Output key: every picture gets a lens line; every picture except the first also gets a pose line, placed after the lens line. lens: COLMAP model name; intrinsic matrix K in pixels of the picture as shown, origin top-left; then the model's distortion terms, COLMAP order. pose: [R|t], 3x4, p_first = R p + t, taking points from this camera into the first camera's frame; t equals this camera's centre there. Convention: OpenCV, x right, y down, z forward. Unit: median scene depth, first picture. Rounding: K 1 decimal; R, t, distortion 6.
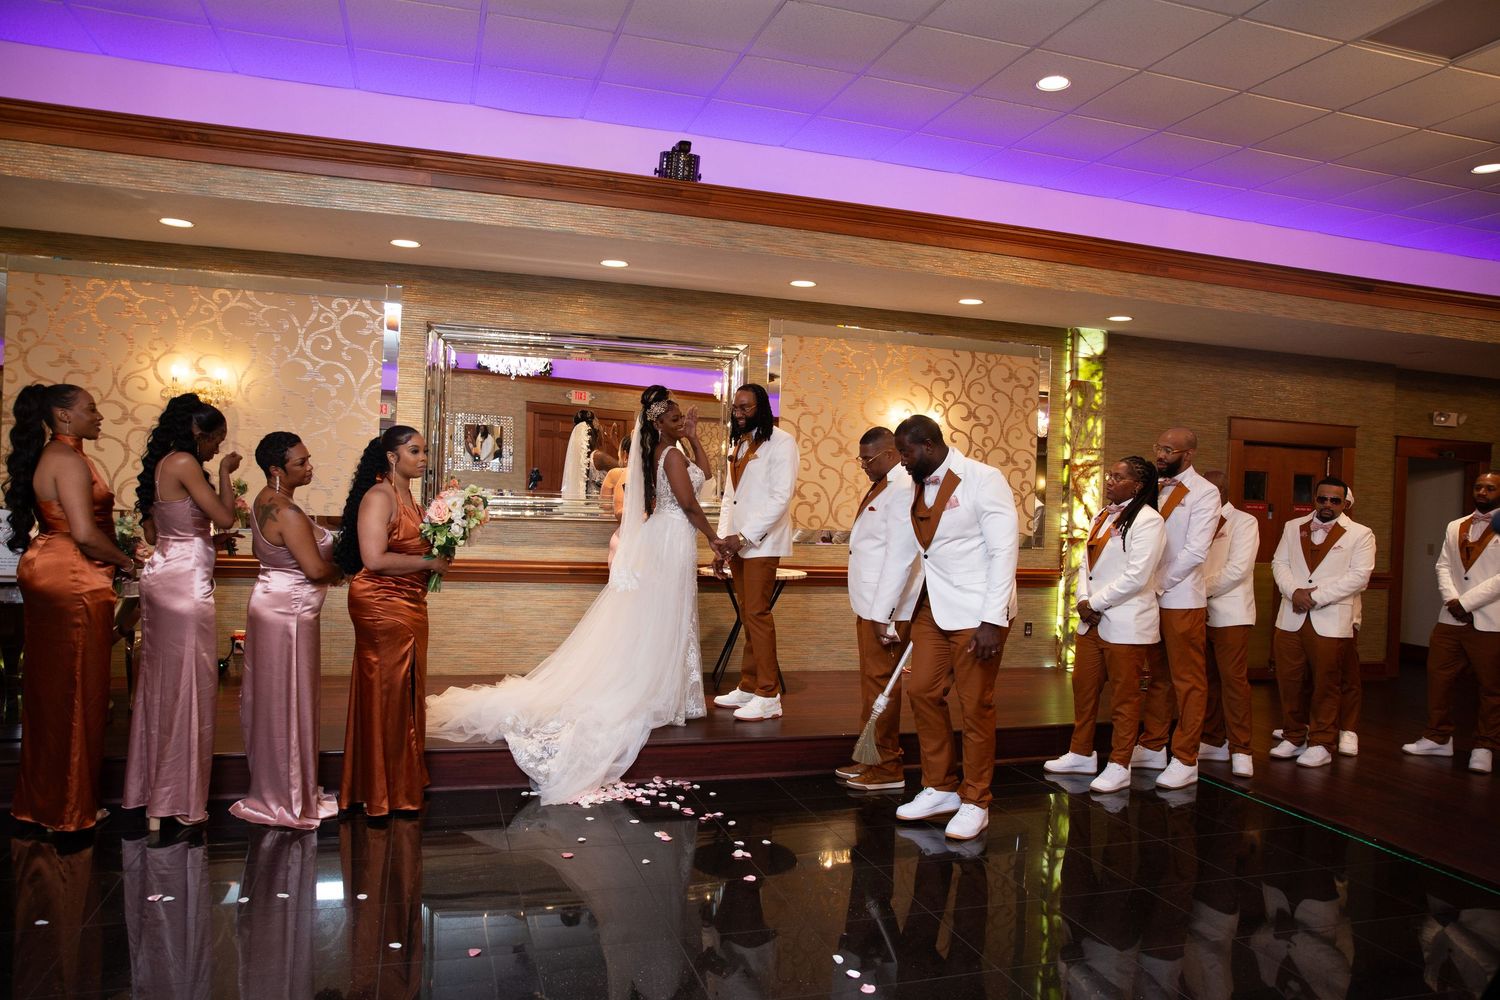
lens RADIAL K [[1016.6, 0, 746.1], [0, 1016.6, 501.1], [0, 0, 1]] dist [-0.108578, 0.091895]
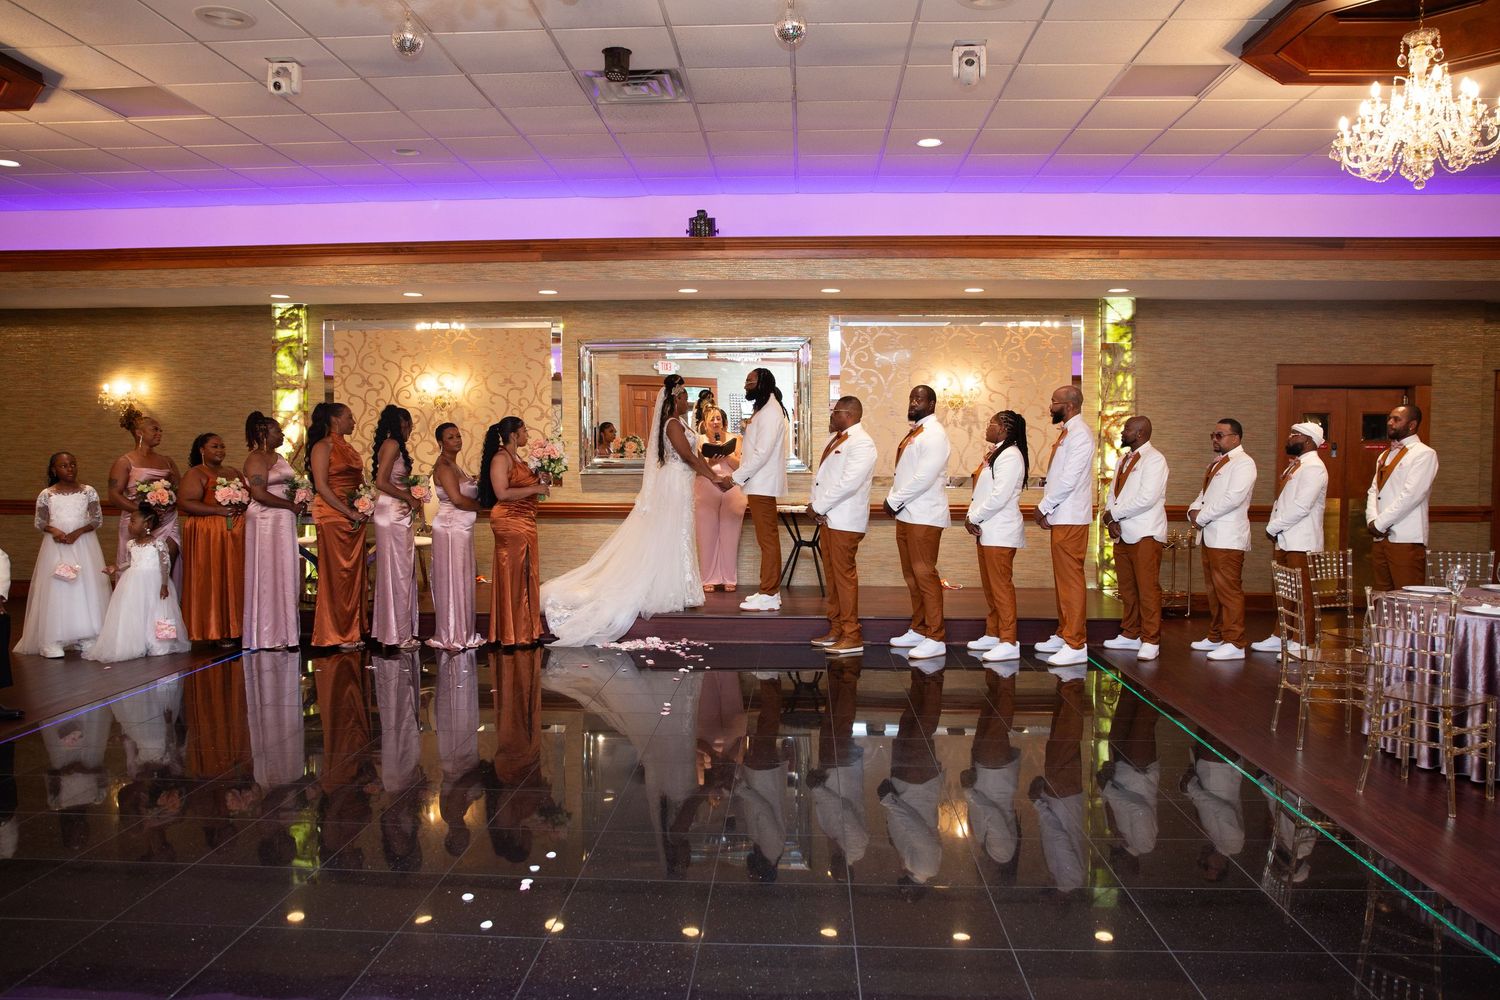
lens RADIAL K [[1016.6, 0, 746.1], [0, 1016.6, 501.1], [0, 0, 1]] dist [-0.108578, 0.091895]
pose [[0.938831, -0.019143, -0.343847, 0.429129], [0.031867, 0.998999, 0.031390, 0.017318], [0.342901, -0.040427, 0.938501, -0.315038]]
